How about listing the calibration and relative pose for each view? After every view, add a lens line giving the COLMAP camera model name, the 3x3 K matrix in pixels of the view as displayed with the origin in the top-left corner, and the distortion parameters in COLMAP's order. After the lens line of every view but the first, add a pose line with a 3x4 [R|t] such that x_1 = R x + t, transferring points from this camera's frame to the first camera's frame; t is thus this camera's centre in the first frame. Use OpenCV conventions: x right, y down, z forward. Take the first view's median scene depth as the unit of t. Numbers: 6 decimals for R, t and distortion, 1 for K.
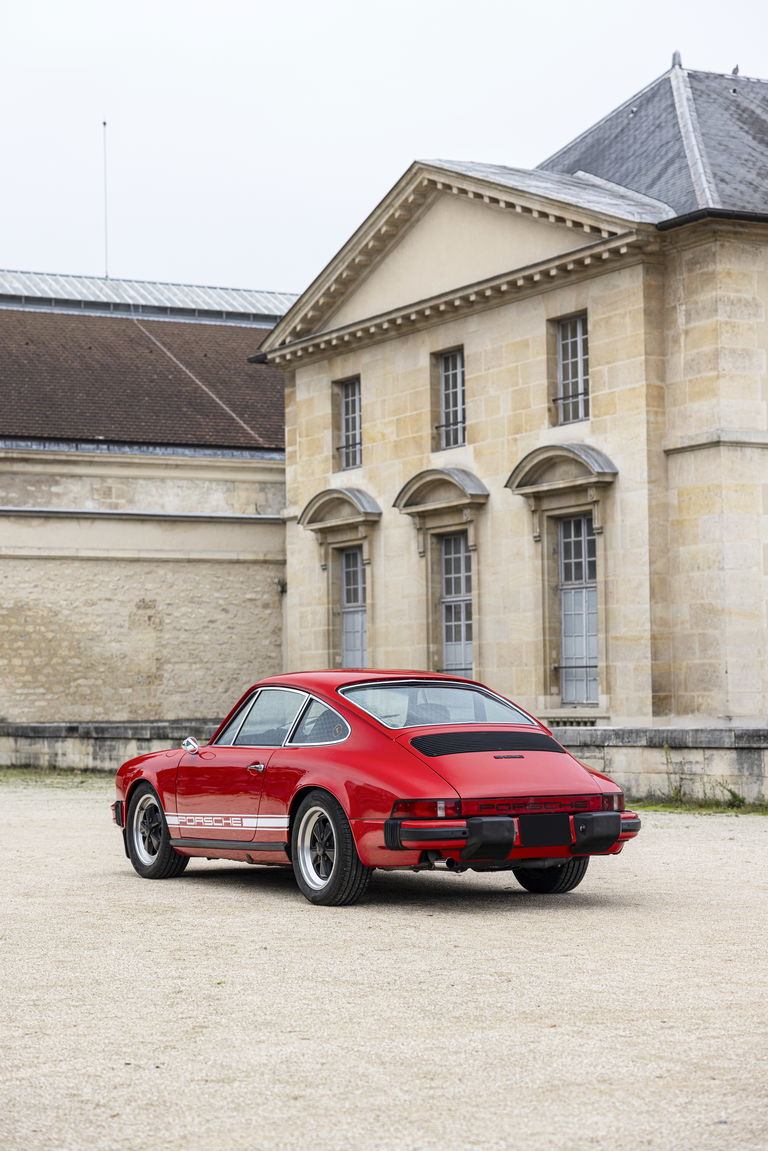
lens RADIAL K [[2244.6, 0, 350.5], [0, 2244.6, 544.8], [0, 0, 1]] dist [-0.019396, 0.298306]
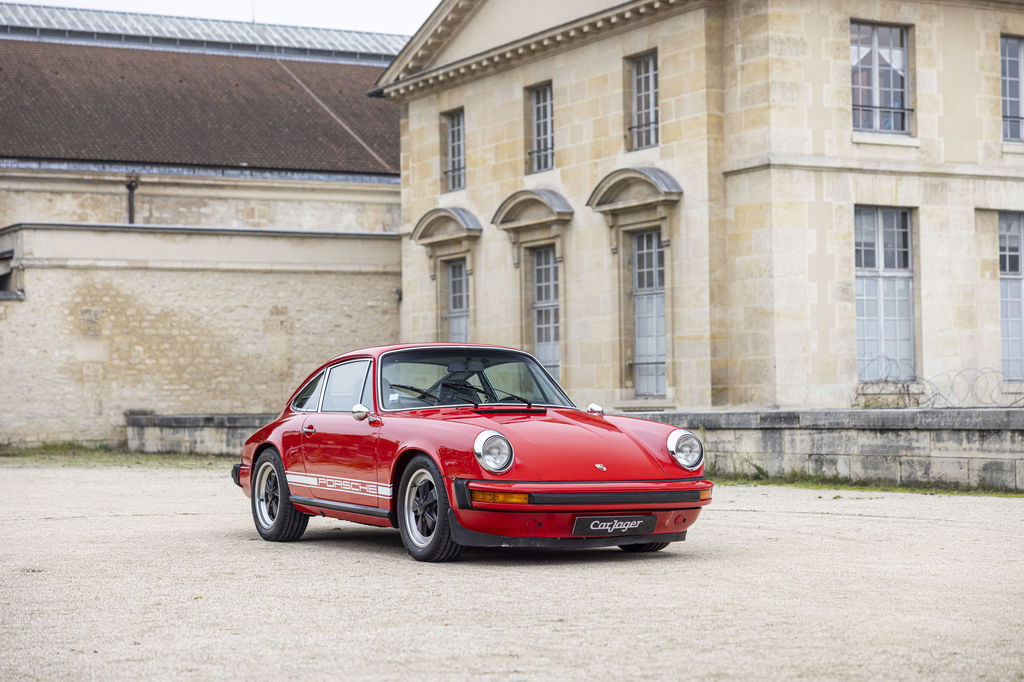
lens RADIAL K [[1997.0, 0, 512.0], [0, 1997.0, 341.0], [0, 0, 1]] dist [-0.019396, 0.298306]
pose [[0.999944, -0.001605, 0.010438, 0.018936], [0.001200, 0.999250, 0.038708, 0.003377], [-0.010492, -0.038693, 0.999196, -0.010618]]
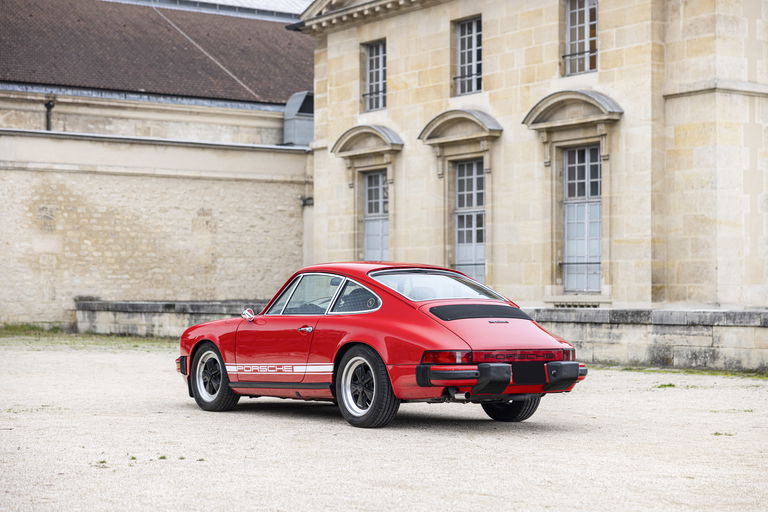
lens RADIAL K [[1497.7, 0, 384.0], [0, 1497.7, 256.0], [0, 0, 1]] dist [-0.019396, 0.298306]
pose [[0.994299, 0.016854, 0.105289, -0.091462], [-0.021630, 0.998780, 0.044389, 0.012795], [-0.104413, -0.046413, 0.993450, 0.138028]]
